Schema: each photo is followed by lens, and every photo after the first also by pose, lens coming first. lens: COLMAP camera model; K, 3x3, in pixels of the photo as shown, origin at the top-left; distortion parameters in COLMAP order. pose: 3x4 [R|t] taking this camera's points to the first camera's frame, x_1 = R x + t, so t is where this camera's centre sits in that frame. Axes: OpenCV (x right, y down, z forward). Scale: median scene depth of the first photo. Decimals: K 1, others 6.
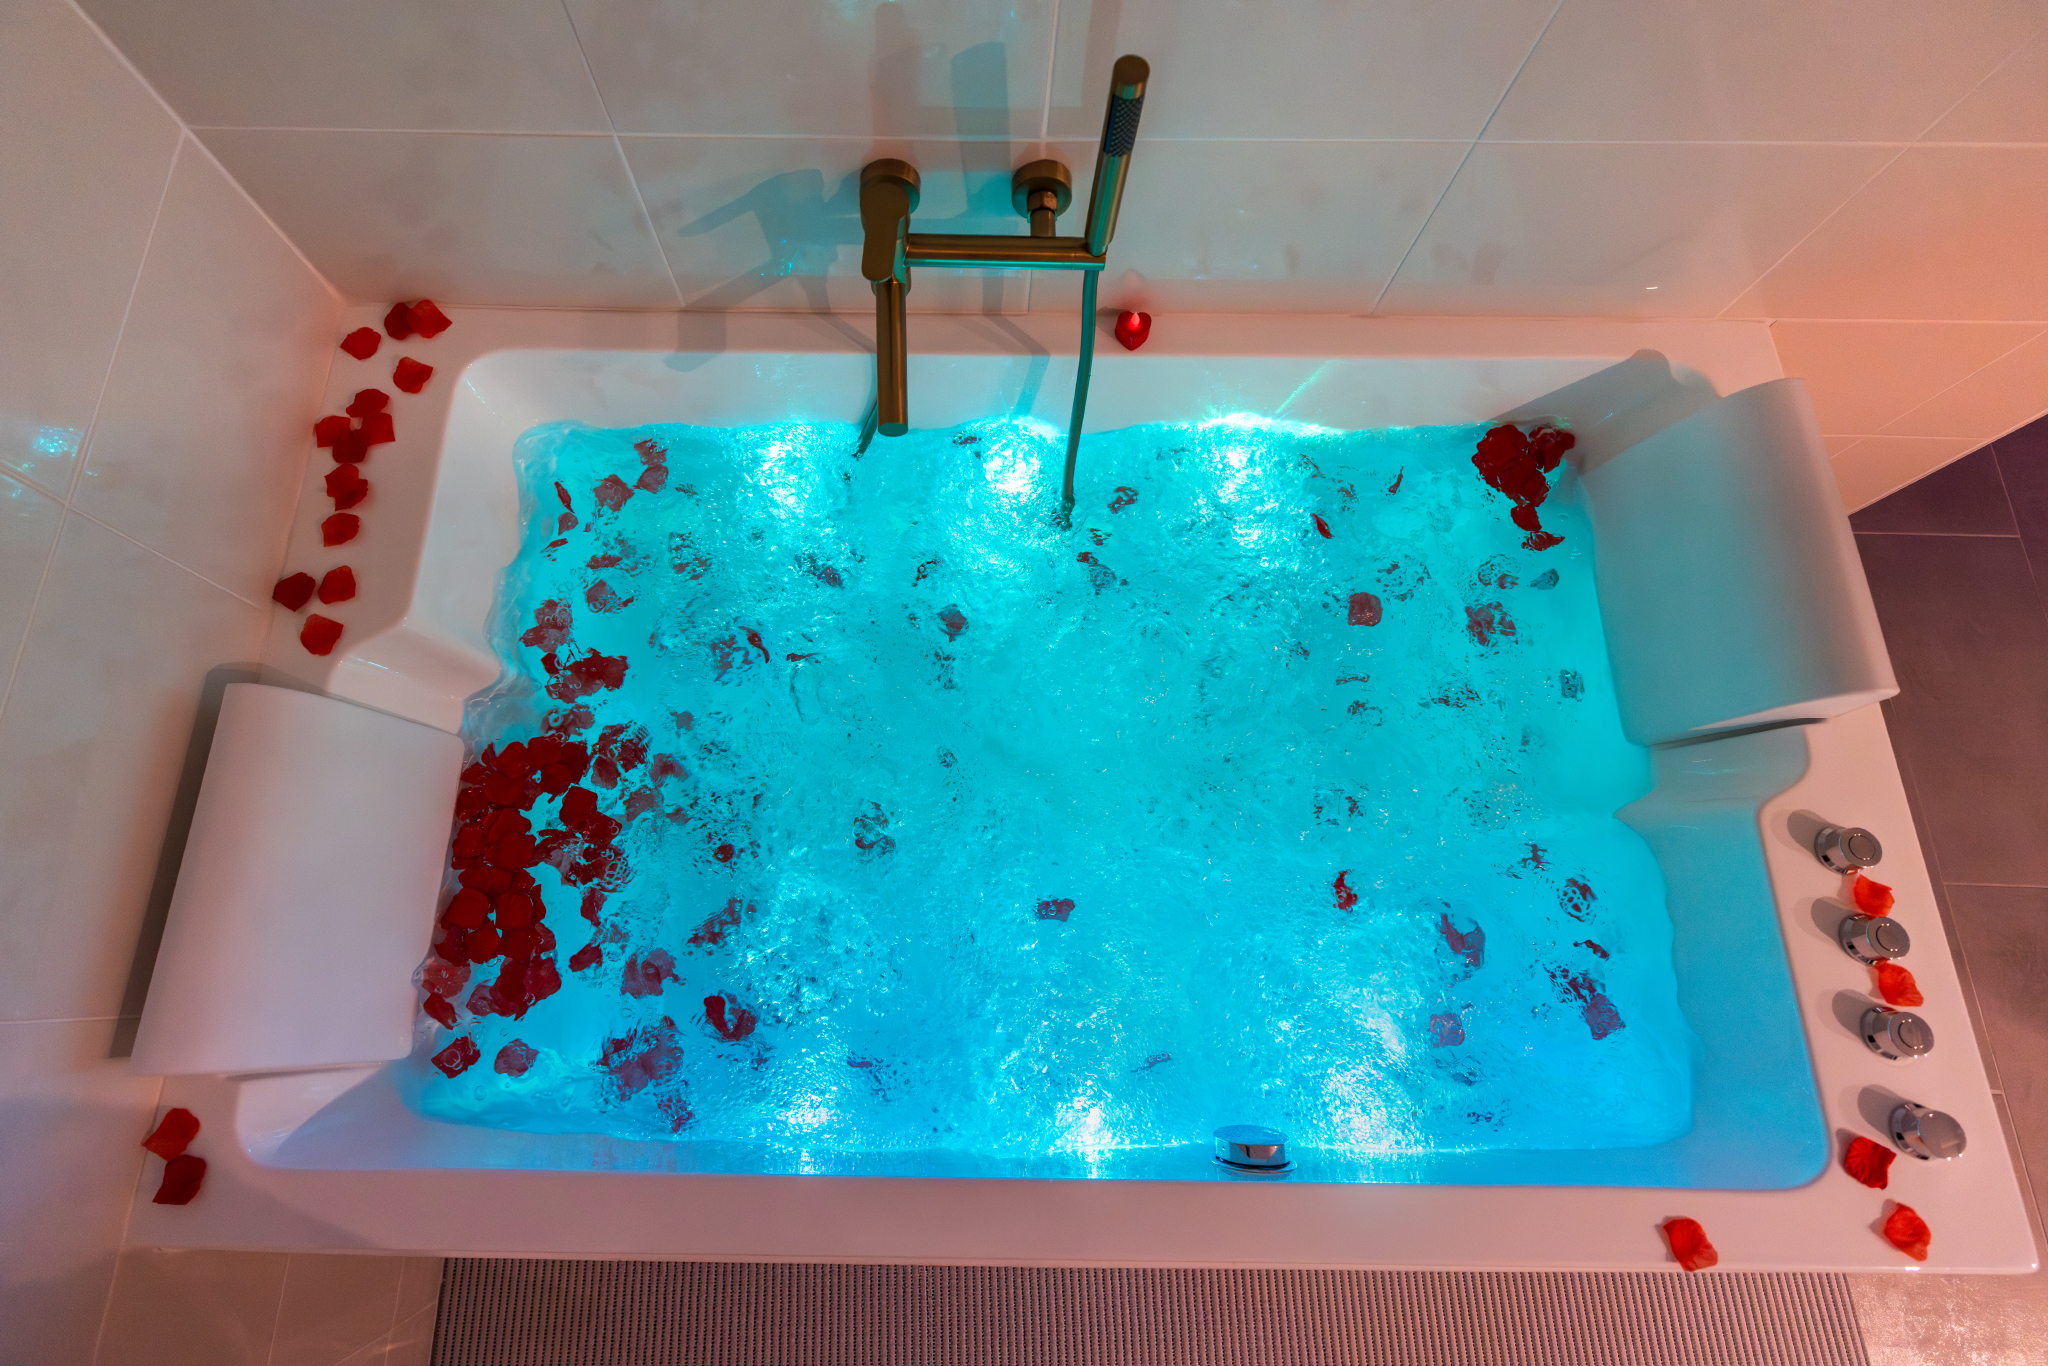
lens RADIAL K [[941.6, 0, 956.4], [0, 941.6, 683.2], [0, 0, 1]] dist [0.010324, 0.000219]
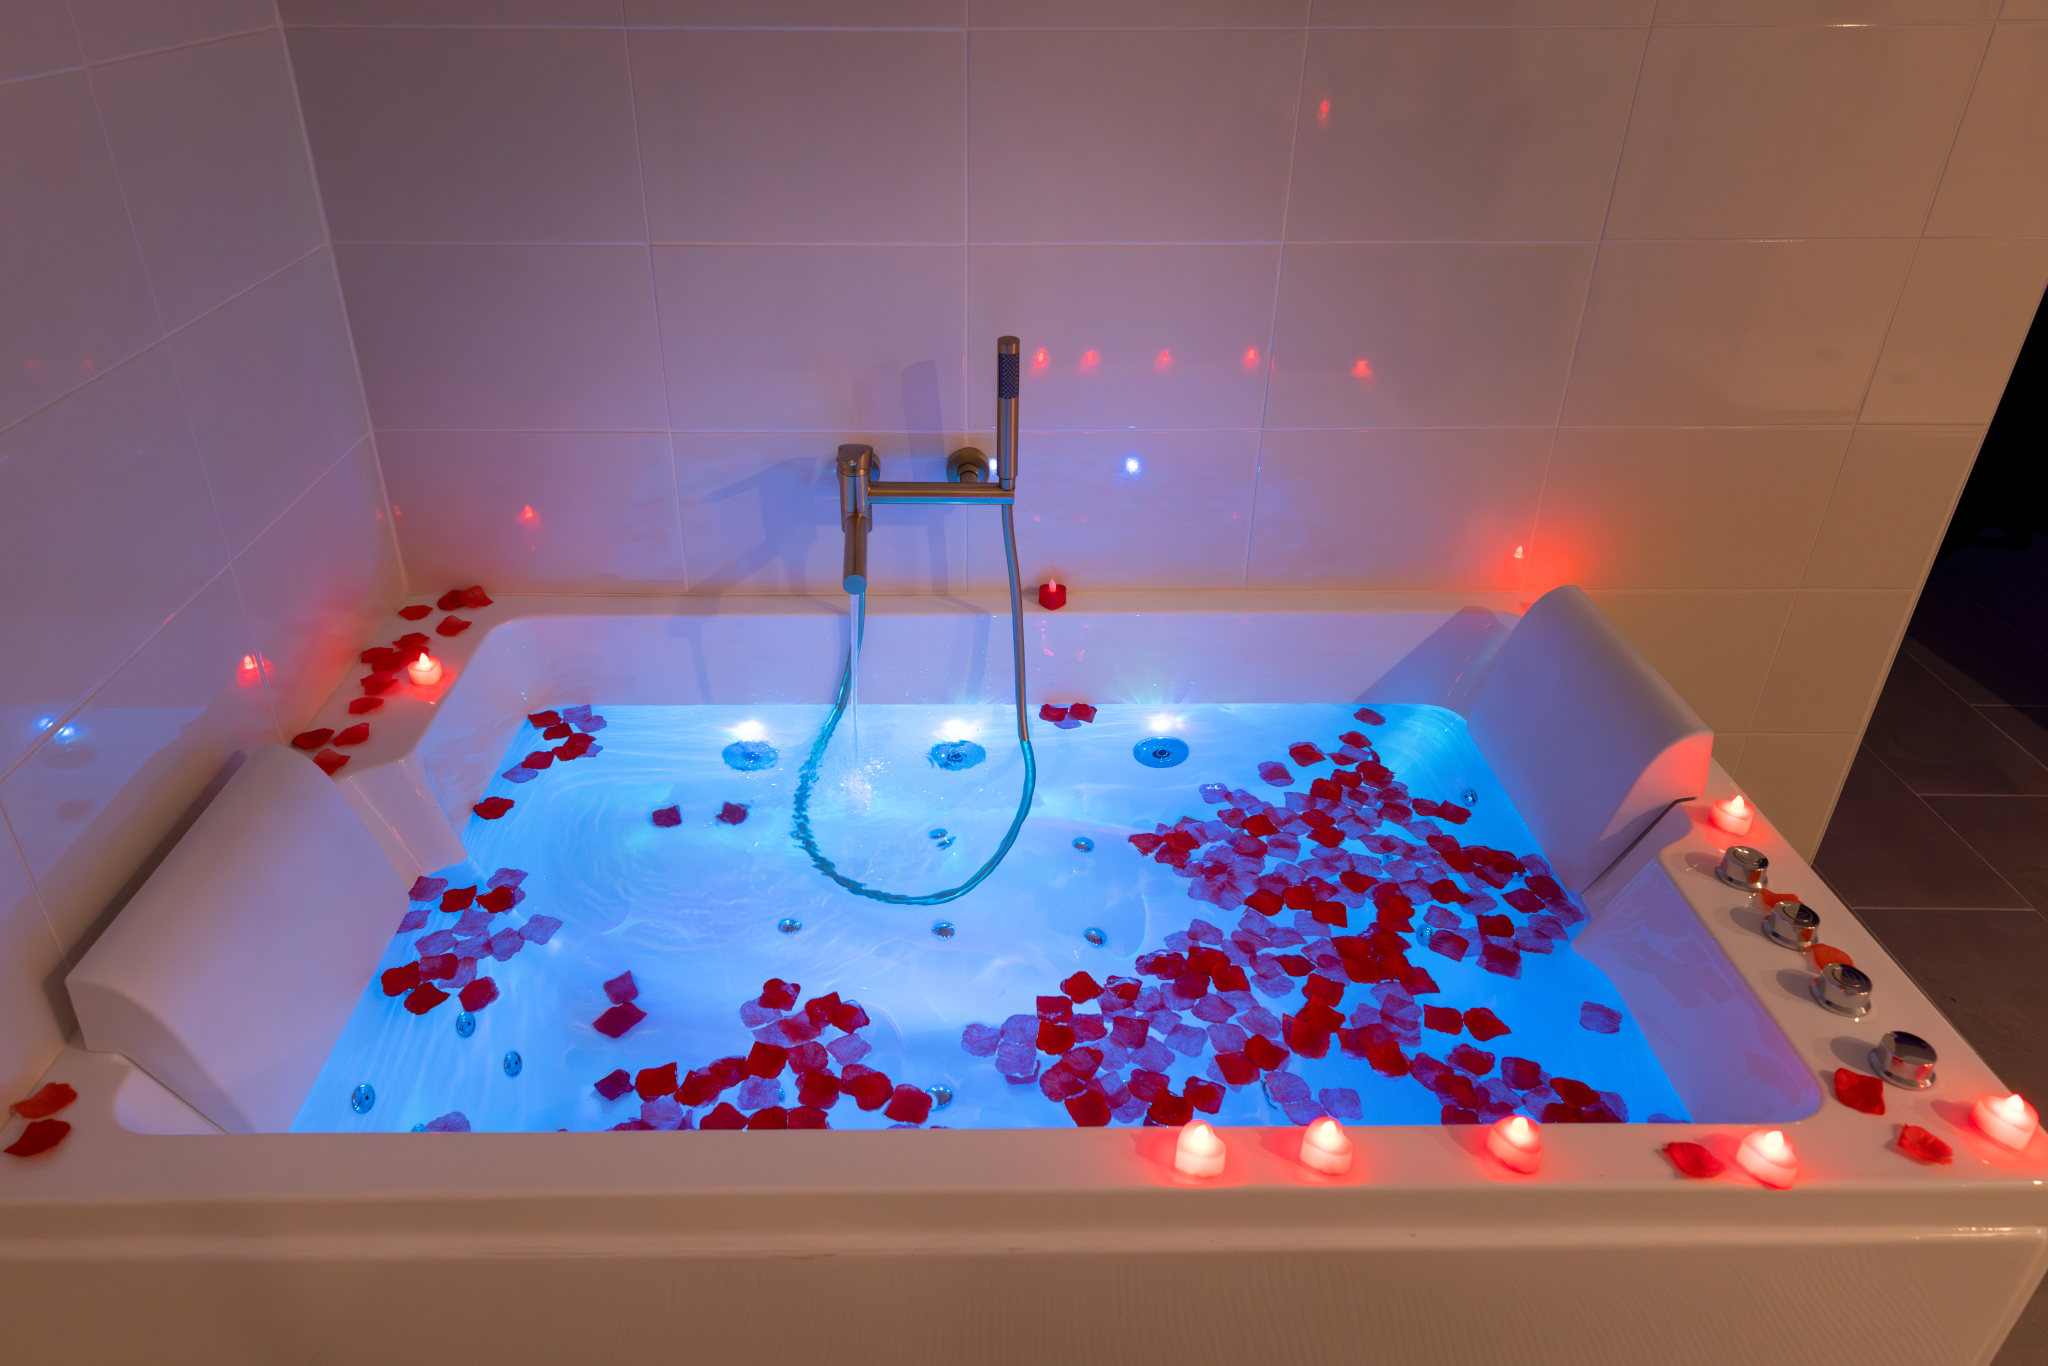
lens RADIAL K [[1310.3, 0, 962.1], [0, 1310.3, 685.6], [0, 0, 1]] dist [0.006605, -0.002400]
pose [[0.999819, -0.006854, 0.017732, 0.042249], [0.016978, 0.741521, -0.670715, 0.937766], [-0.008551, 0.670895, 0.741503, -0.203048]]
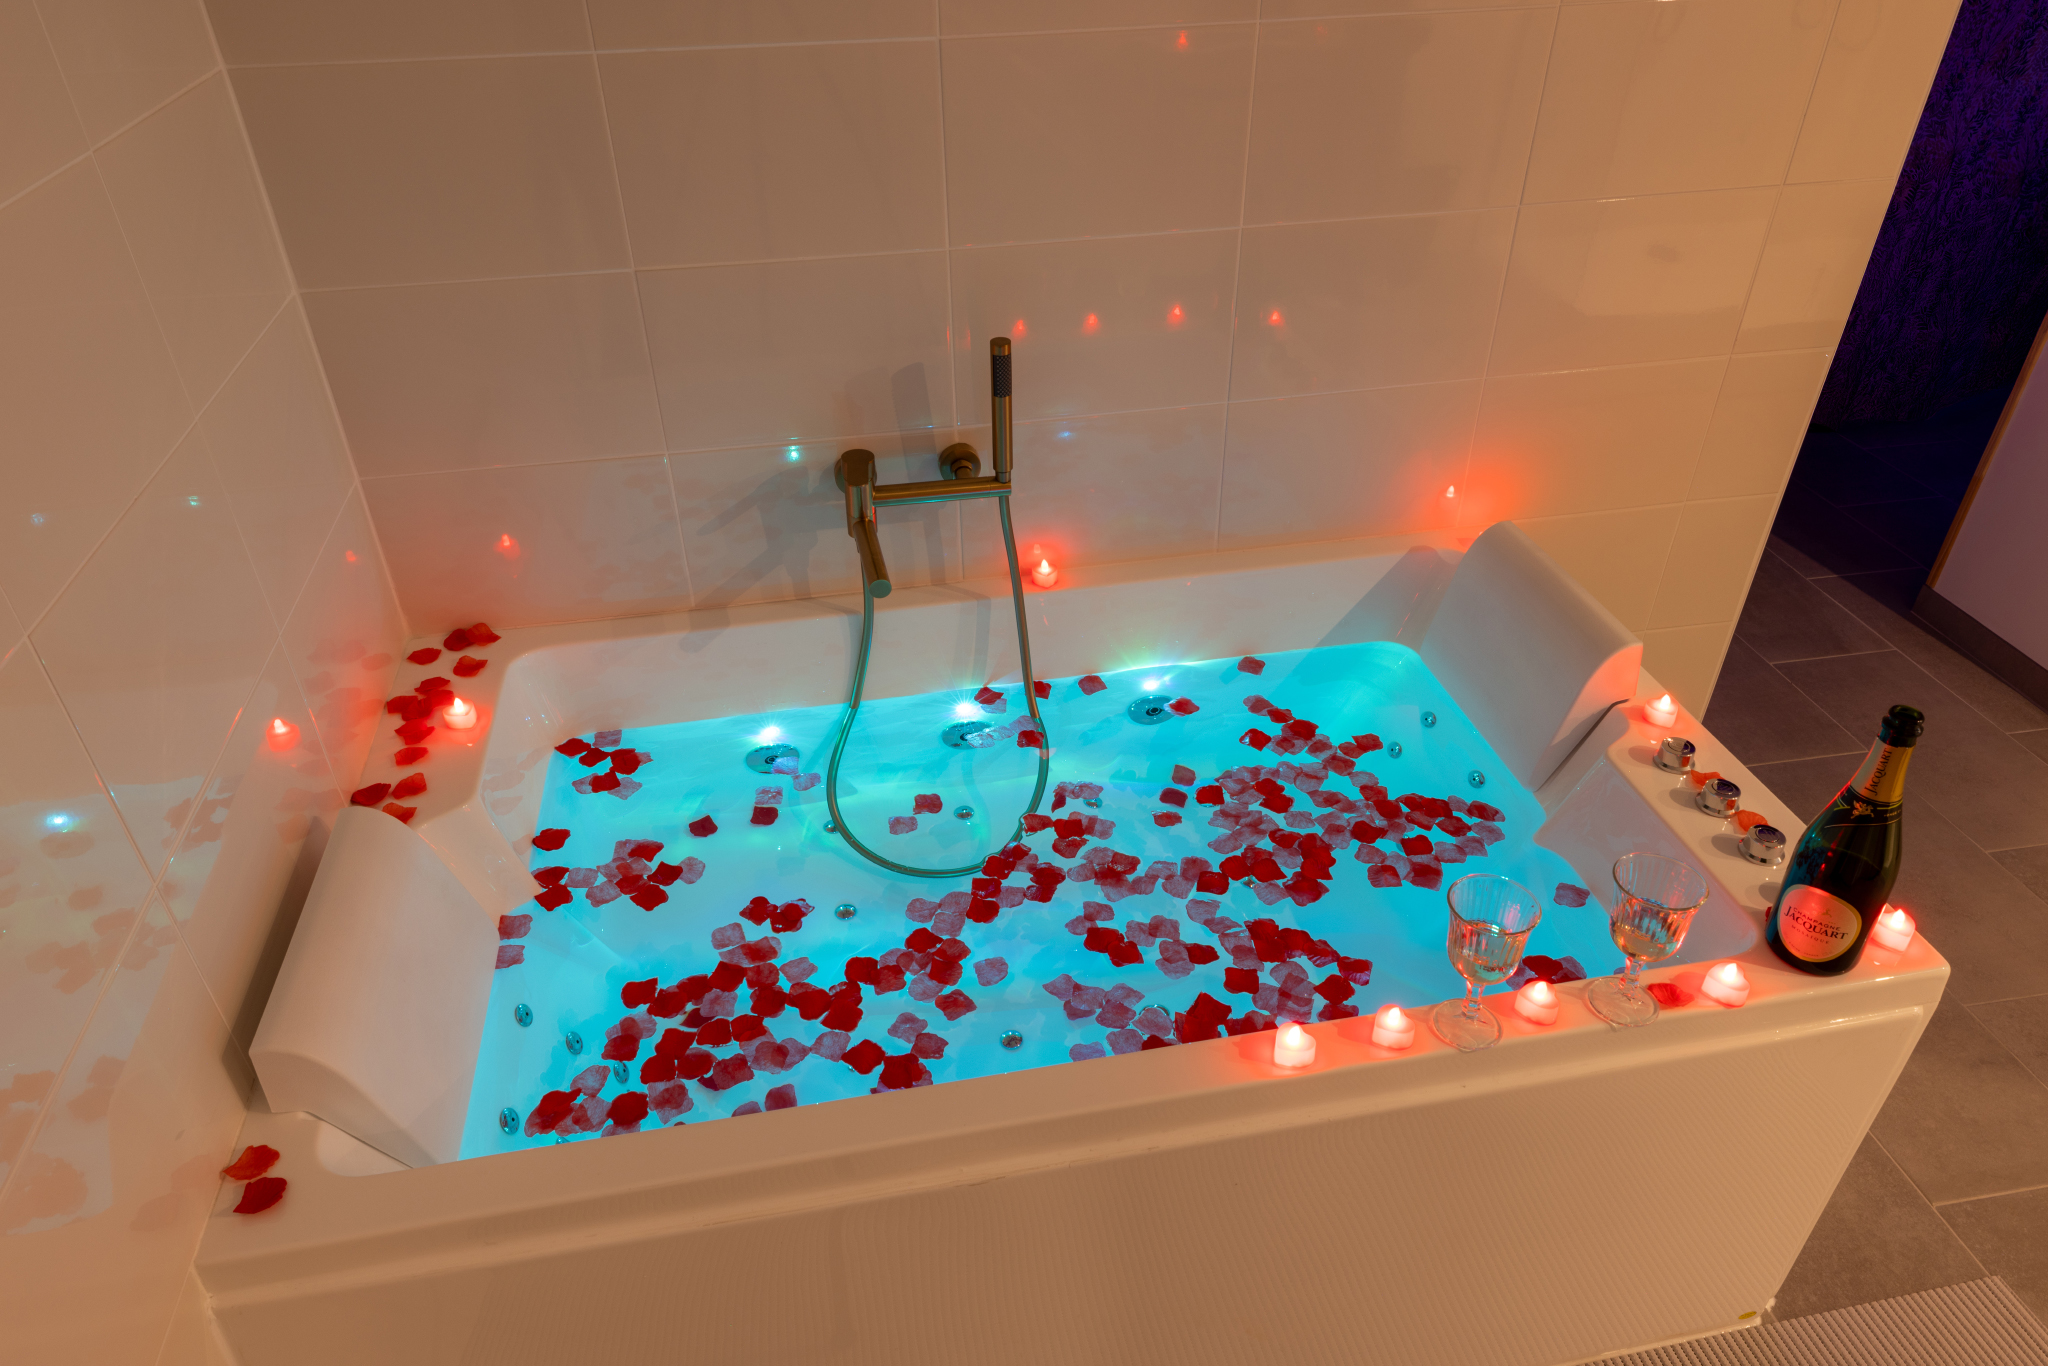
lens RADIAL K [[1355.4, 0, 1025.6], [0, 1355.4, 763.7], [0, 0, 1]] dist [0.002879, 0.002300]
pose [[0.979764, -0.128069, 0.153818, -0.178219], [0.194623, 0.788994, -0.582761, 1.009885], [-0.046728, 0.600905, 0.797953, -0.372917]]
